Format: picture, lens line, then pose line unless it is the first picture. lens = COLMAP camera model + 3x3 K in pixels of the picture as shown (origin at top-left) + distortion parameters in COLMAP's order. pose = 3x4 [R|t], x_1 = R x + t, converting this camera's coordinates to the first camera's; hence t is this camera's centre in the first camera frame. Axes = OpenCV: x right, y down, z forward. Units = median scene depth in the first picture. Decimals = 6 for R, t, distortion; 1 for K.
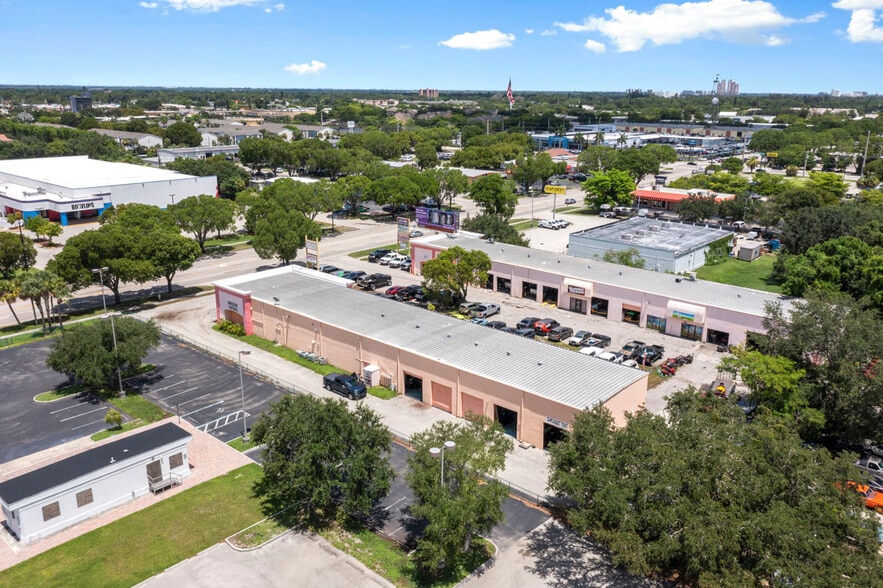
lens RADIAL K [[697.7, 0, 441.5], [0, 697.7, 294.0], [0, 0, 1]] dist [-0.007260, 0.004121]
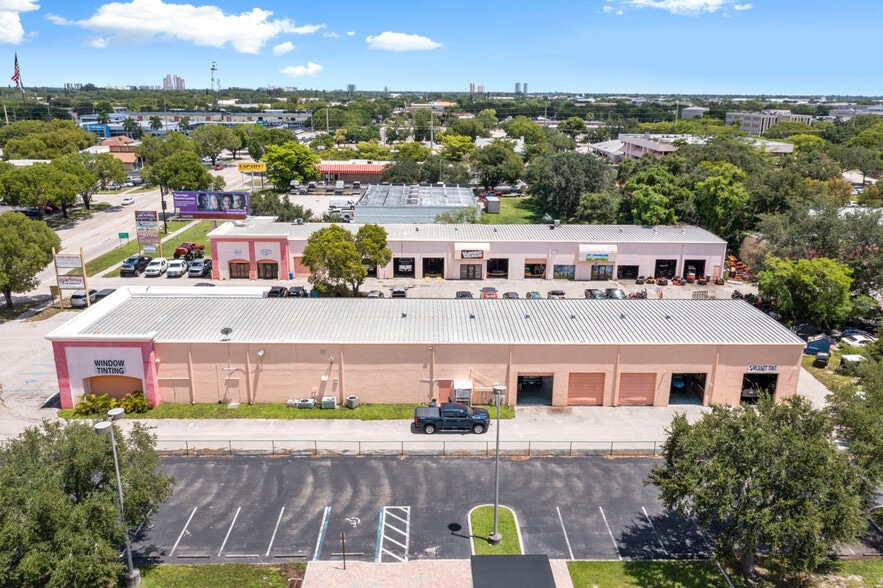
lens RADIAL K [[697.7, 0, 441.5], [0, 697.7, 294.0], [0, 0, 1]] dist [-0.007260, 0.004121]
pose [[0.739167, -0.190236, 0.646098, -0.471389], [0.187213, 0.979511, 0.074225, -0.033048], [-0.646981, 0.066093, 0.759636, 0.407553]]
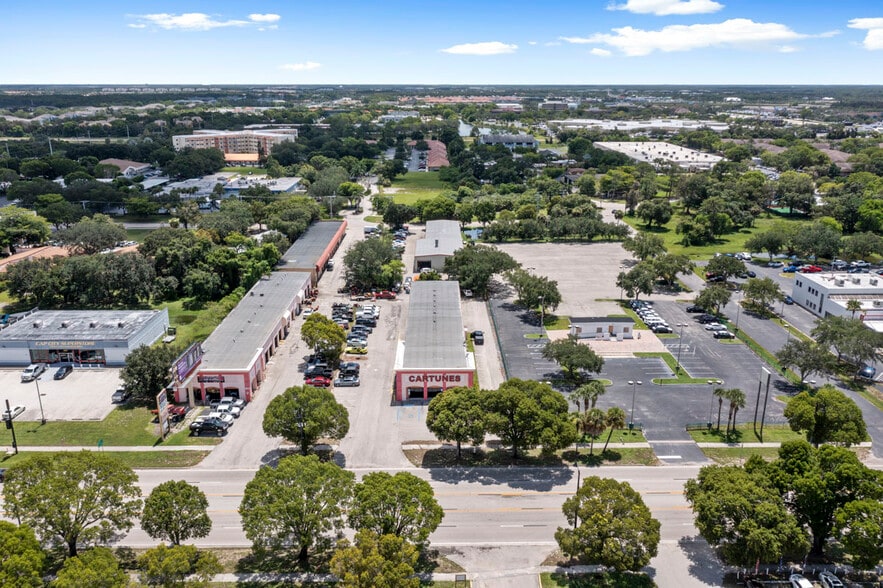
lens RADIAL K [[697.7, 0, 441.5], [0, 697.7, 294.0], [0, 0, 1]] dist [-0.007260, 0.004121]
pose [[-0.667730, -0.227860, 0.708673, -1.220759], [0.201811, 0.860937, 0.466969, -0.781009], [-0.716526, 0.454827, -0.528889, 1.747443]]
